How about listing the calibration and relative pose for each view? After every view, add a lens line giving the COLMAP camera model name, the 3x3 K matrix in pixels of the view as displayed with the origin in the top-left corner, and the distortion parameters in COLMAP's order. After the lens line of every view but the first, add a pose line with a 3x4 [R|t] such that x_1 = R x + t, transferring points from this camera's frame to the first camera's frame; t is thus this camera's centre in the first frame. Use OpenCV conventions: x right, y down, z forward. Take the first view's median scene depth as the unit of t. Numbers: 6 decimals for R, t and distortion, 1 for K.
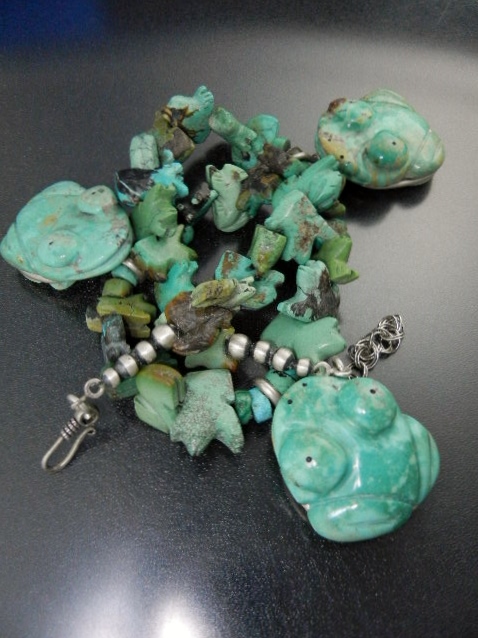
lens RADIAL K [[633.5, 0, 238.4], [0, 633.5, 319.6], [0, 0, 1]] dist [-0.009566, 0.000000]
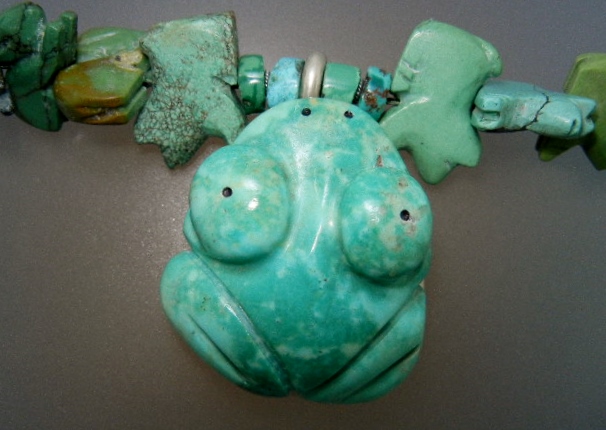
lens RADIAL K [[621.5, 0, 303.2], [0, 621.5, 214.9], [0, 0, 1]] dist [0.014152, 0.000000]
pose [[0.601482, 0.797109, -0.053270, 0.190811], [-0.751492, 0.587164, 0.300830, 0.024588], [0.271073, -0.140912, 0.952189, 0.503271]]
